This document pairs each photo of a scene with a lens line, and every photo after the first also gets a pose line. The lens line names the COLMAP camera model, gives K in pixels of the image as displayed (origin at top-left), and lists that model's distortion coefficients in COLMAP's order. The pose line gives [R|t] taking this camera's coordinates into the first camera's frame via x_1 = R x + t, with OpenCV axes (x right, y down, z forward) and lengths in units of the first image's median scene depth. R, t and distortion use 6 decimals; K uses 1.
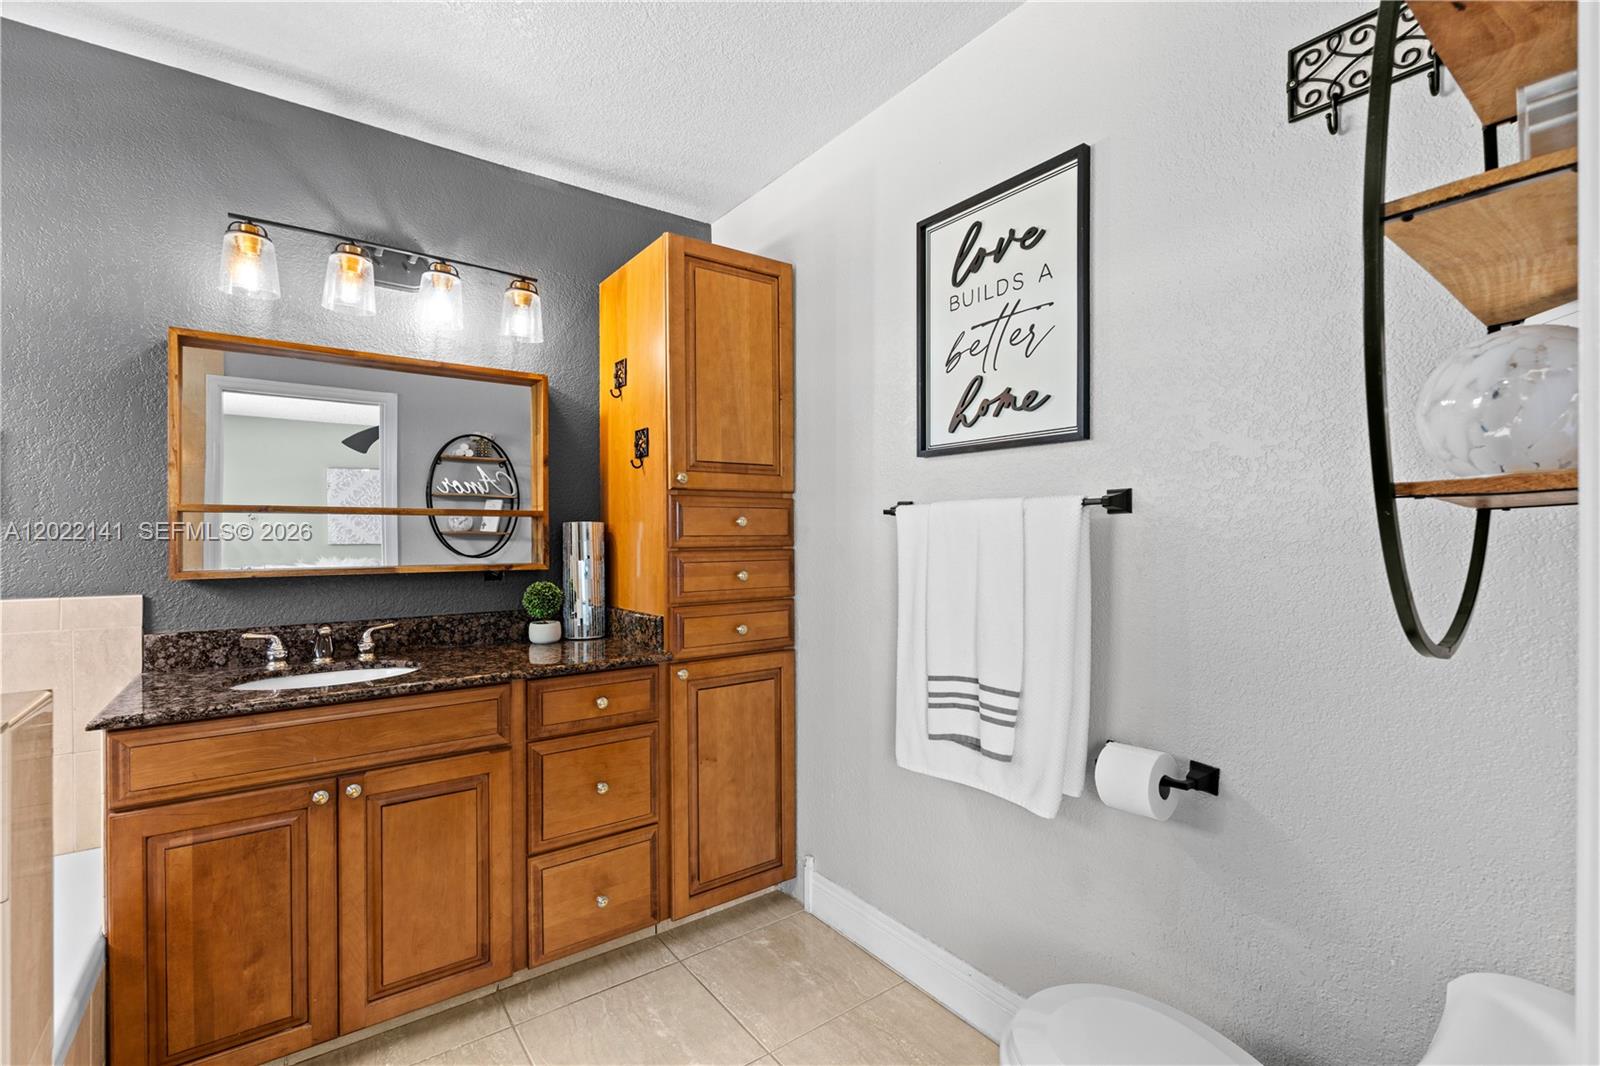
lens RADIAL K [[694.4, 0, 793.7], [0, 694.4, 535.1], [0, 0, 1]] dist [-0.008903, 0.002435]
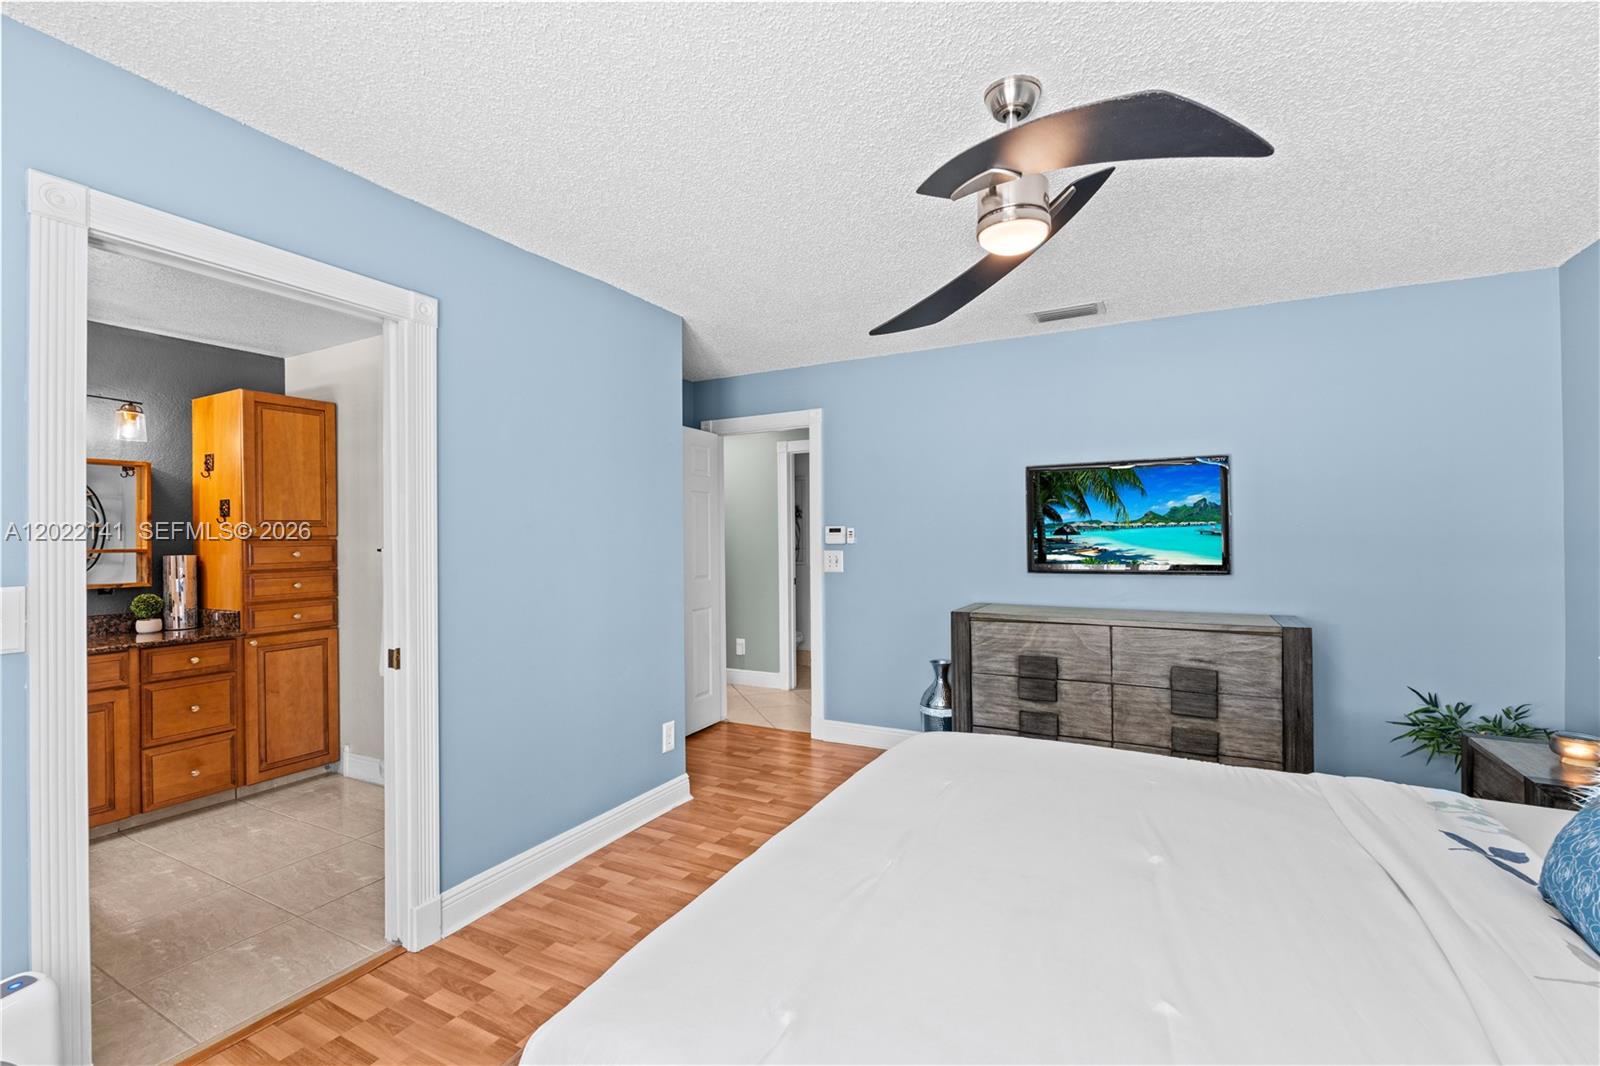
lens RADIAL K [[694.4, 0, 802.0], [0, 694.4, 531.6], [0, 0, 1]] dist [-0.008903, 0.002435]
pose [[0.900475, -0.004812, 0.434880, 0.310091], [0.008145, 0.999950, -0.005802, -0.055962], [-0.434831, 0.008767, 0.900470, -1.105867]]
